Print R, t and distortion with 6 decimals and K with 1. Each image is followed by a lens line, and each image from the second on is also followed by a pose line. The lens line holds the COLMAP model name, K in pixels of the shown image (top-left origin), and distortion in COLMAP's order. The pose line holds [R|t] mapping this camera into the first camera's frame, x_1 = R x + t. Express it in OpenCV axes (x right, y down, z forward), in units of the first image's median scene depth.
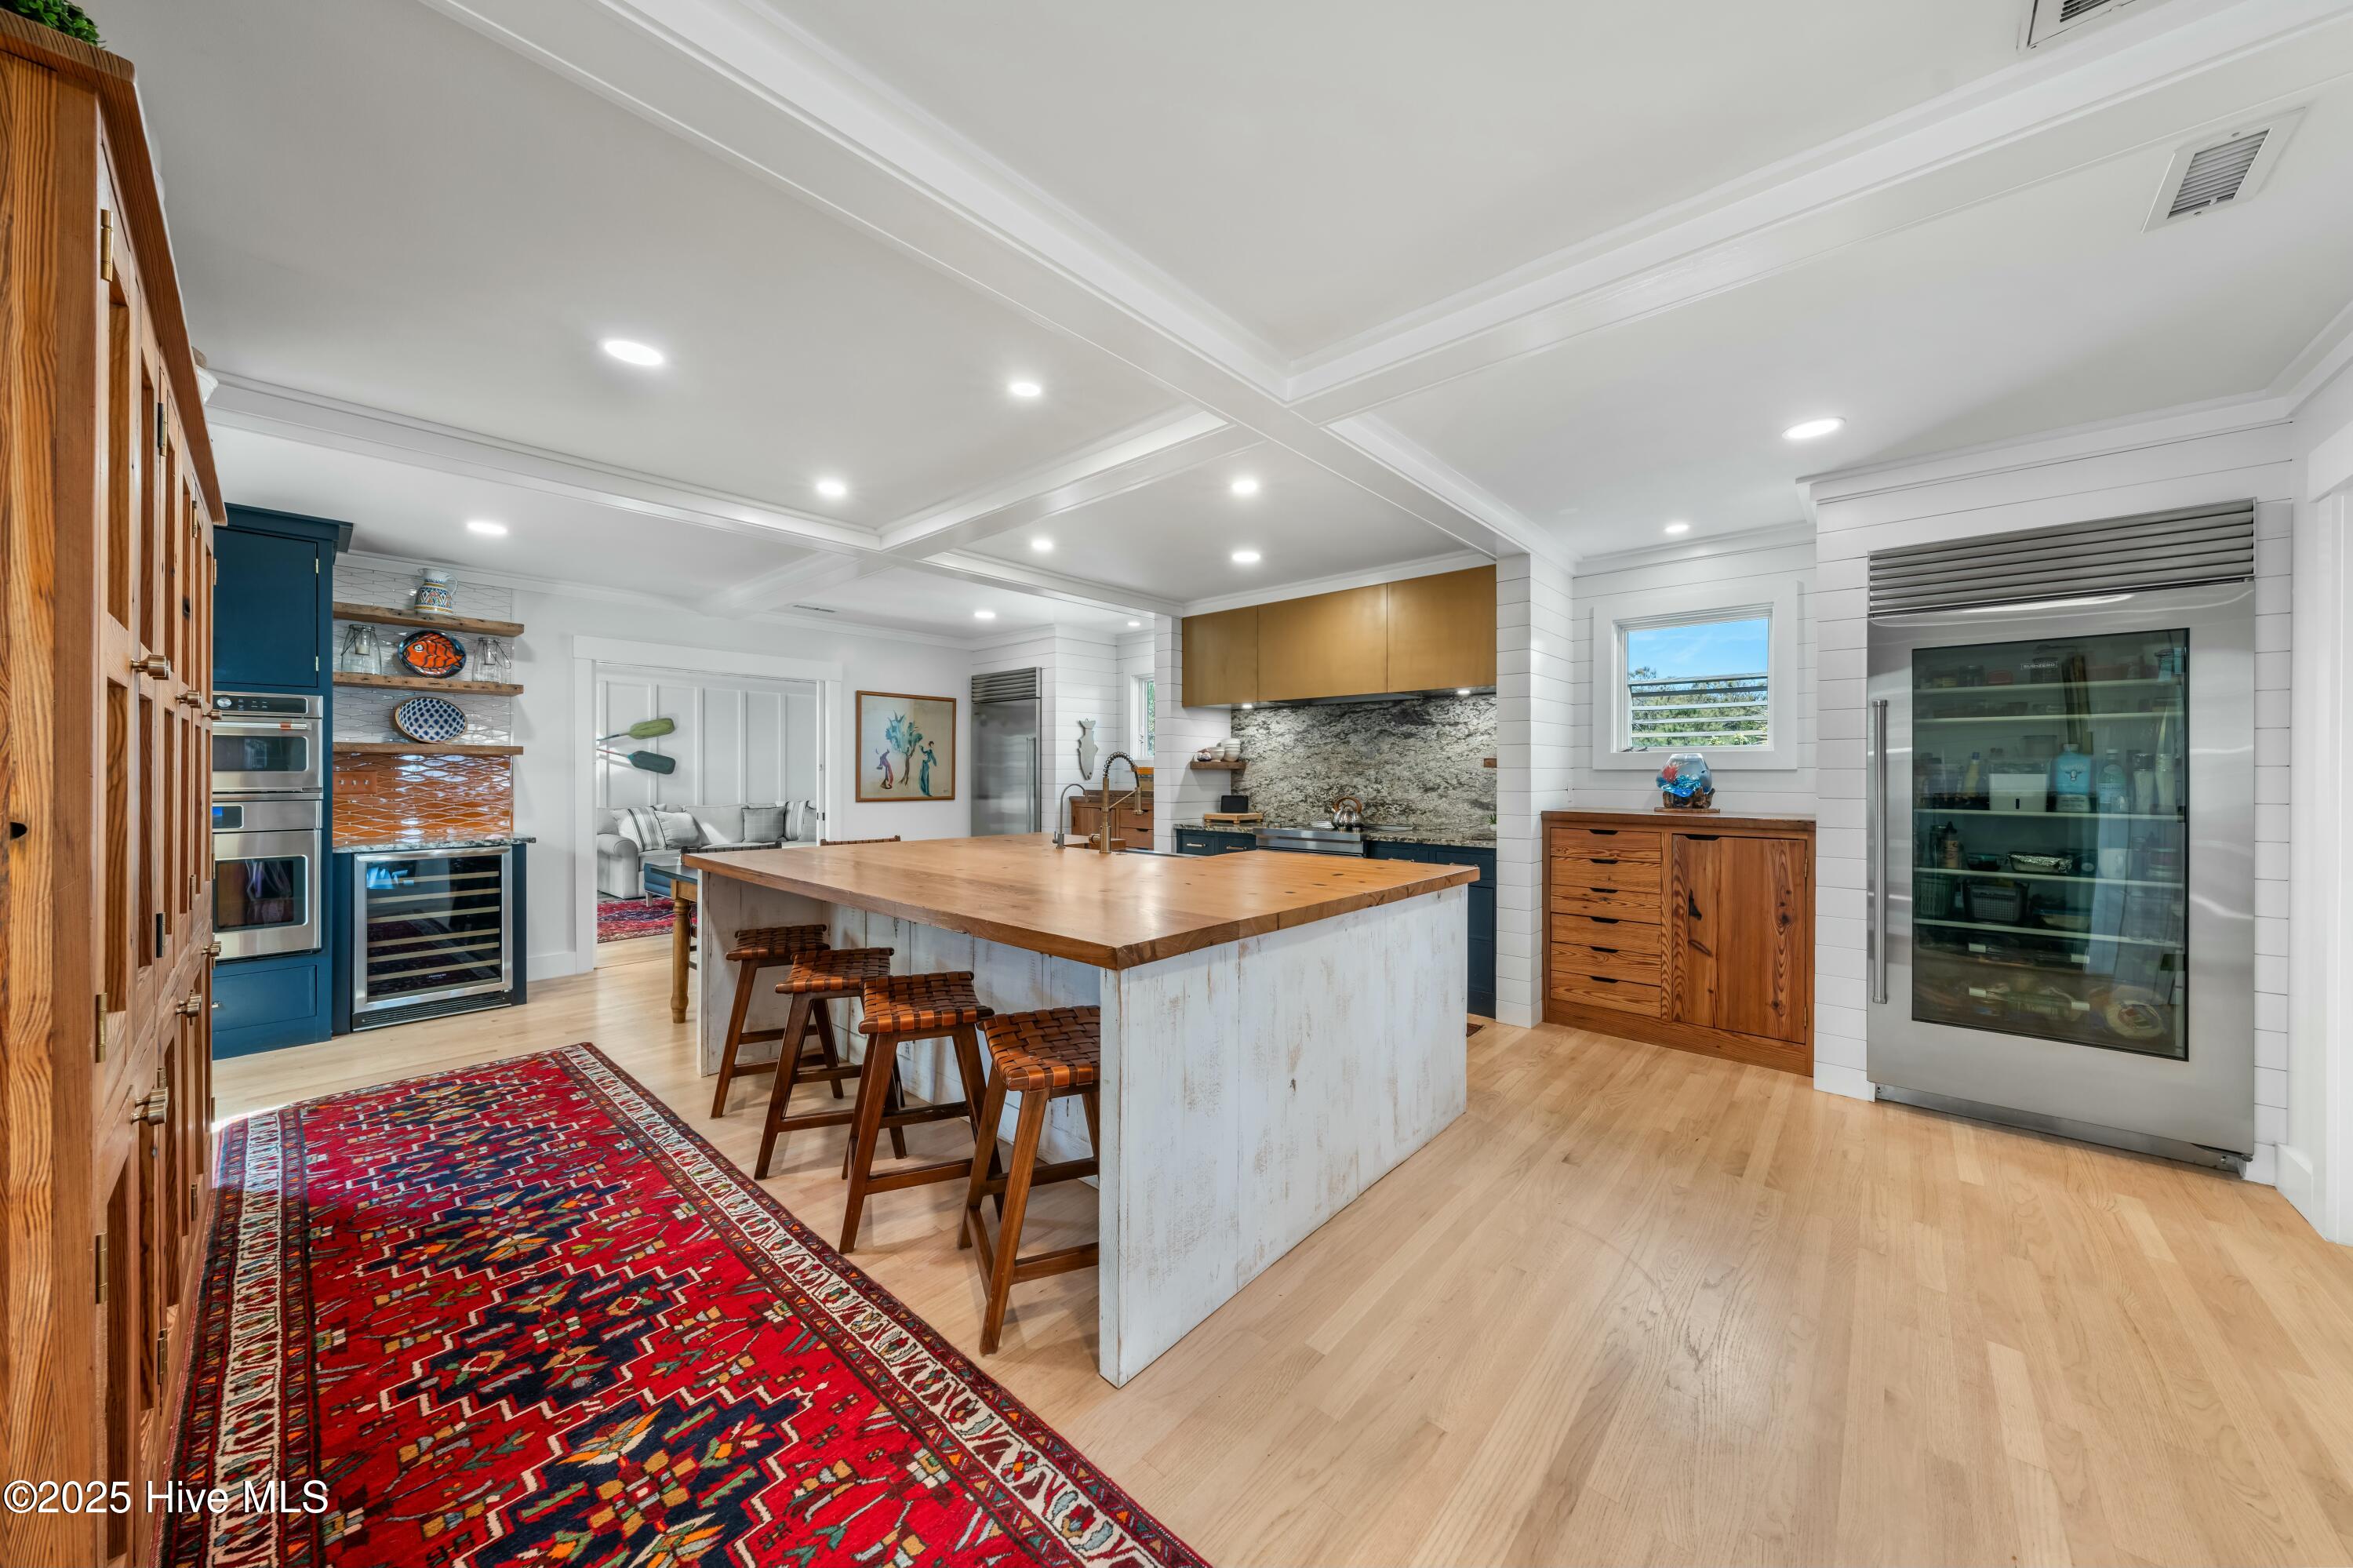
lens RADIAL K [[810.2, 0, 1182.9], [0, 810.2, 774.3], [0, 0, 1]] dist [-0.000077, -0.000045]
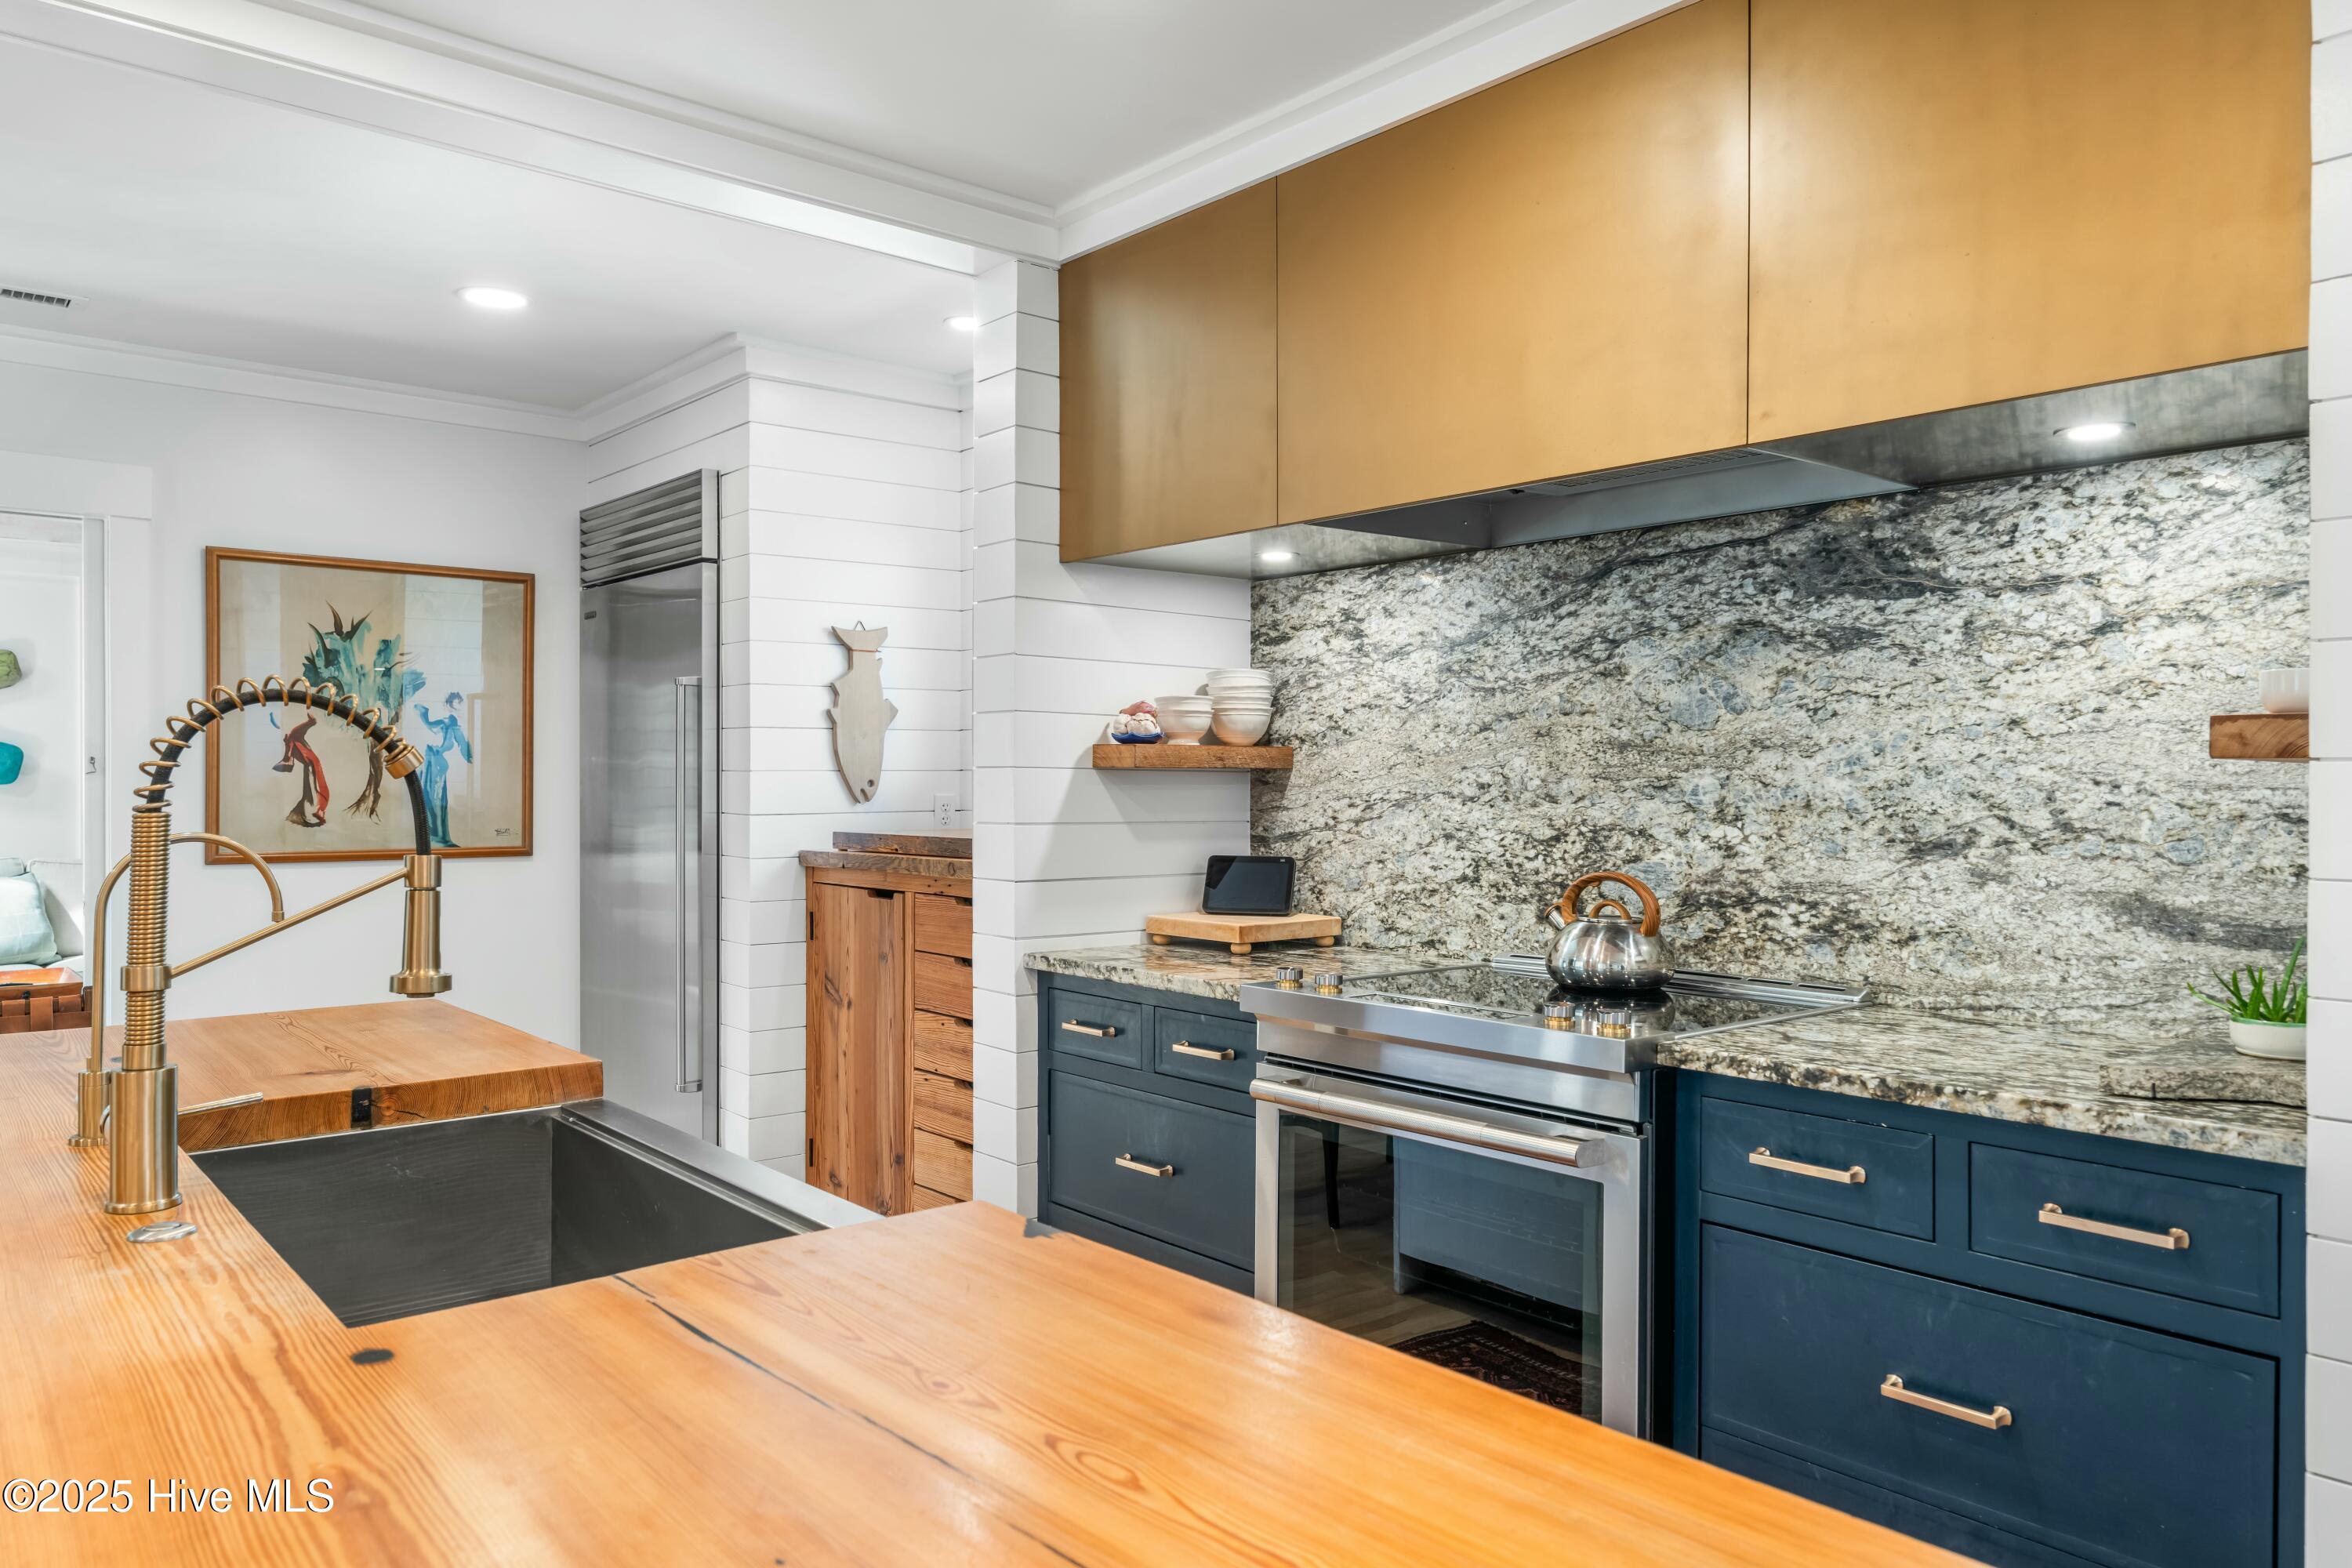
lens RADIAL K [[1571.2, 0, 1184.8], [0, 1571.2, 790.2], [0, 0, 1]] dist [0.000707, -0.001219]
pose [[0.990664, 0.001444, -0.136319, 0.125603], [-0.000894, 0.999991, 0.004096, -0.001222], [0.136324, -0.003936, 0.990656, 0.432222]]
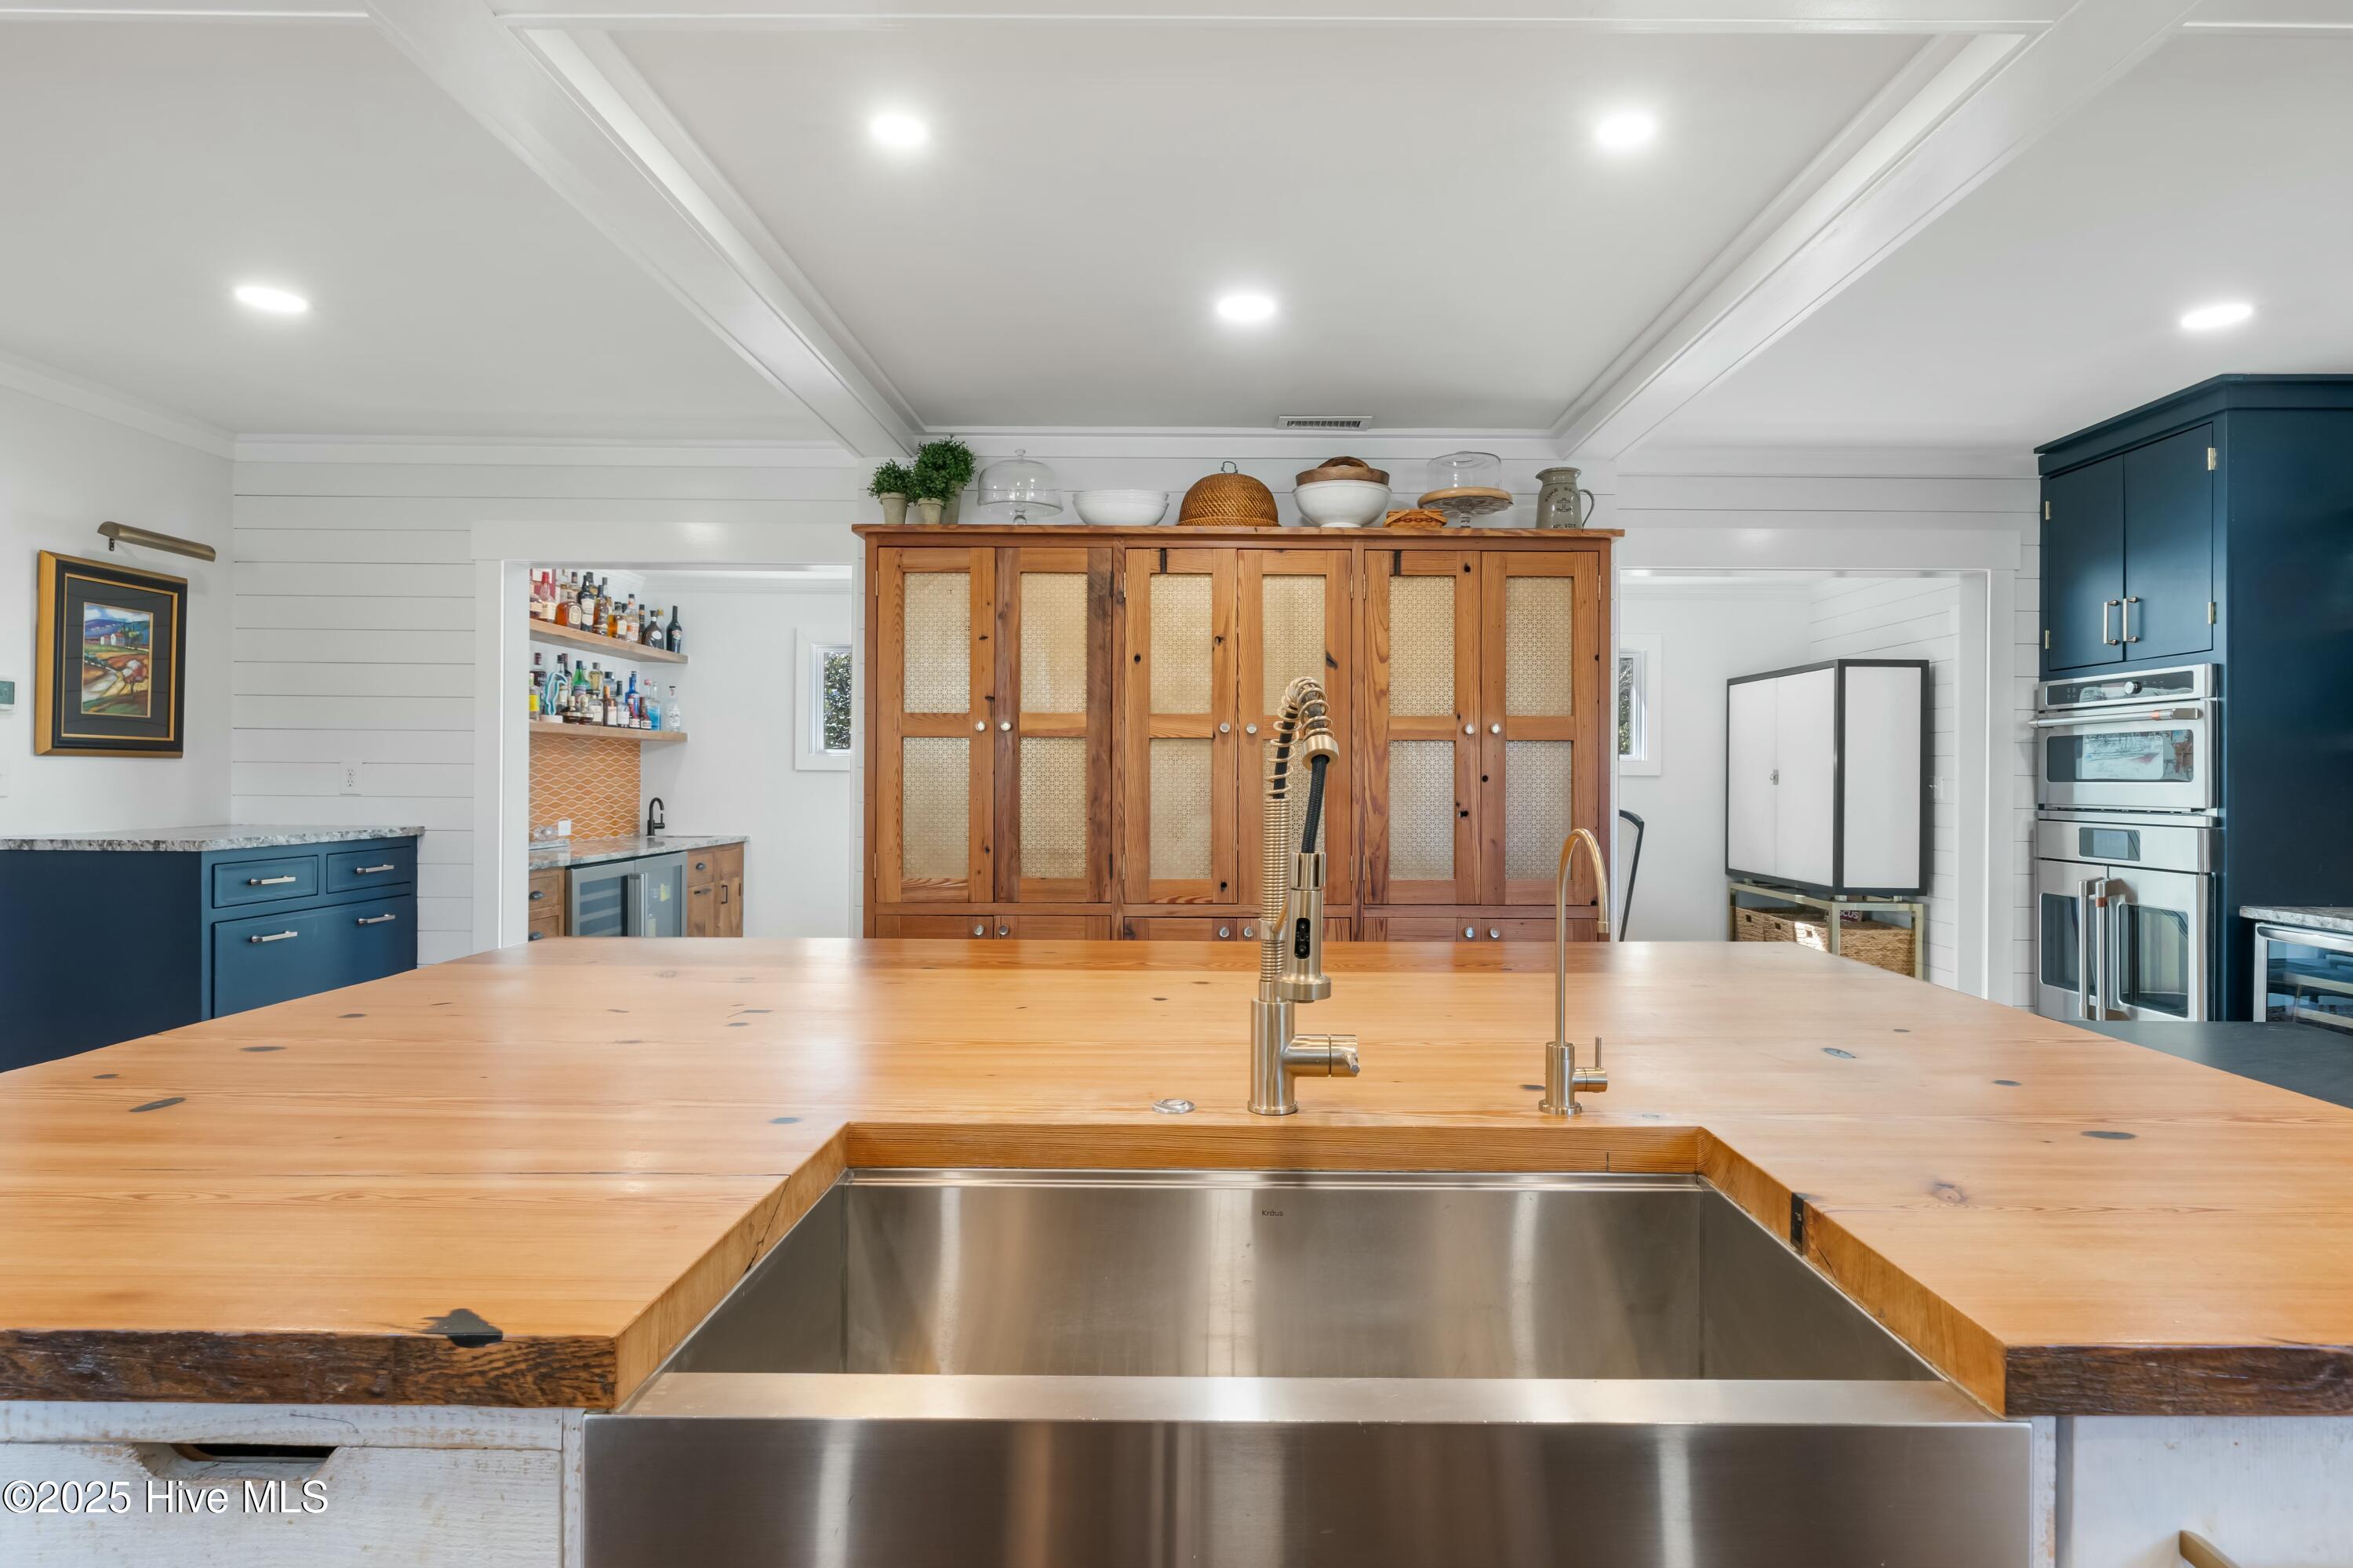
lens RADIAL K [[1214.7, 0, 1184.8], [0, 1214.7, 772.3], [0, 0, 1]] dist [-0.016554, 0.000392]
pose [[-0.750368, -0.008898, -0.660960, 0.103188], [-0.009176, 0.999953, -0.003045, -0.000480], [0.660956, 0.003780, -0.750415, 0.807647]]
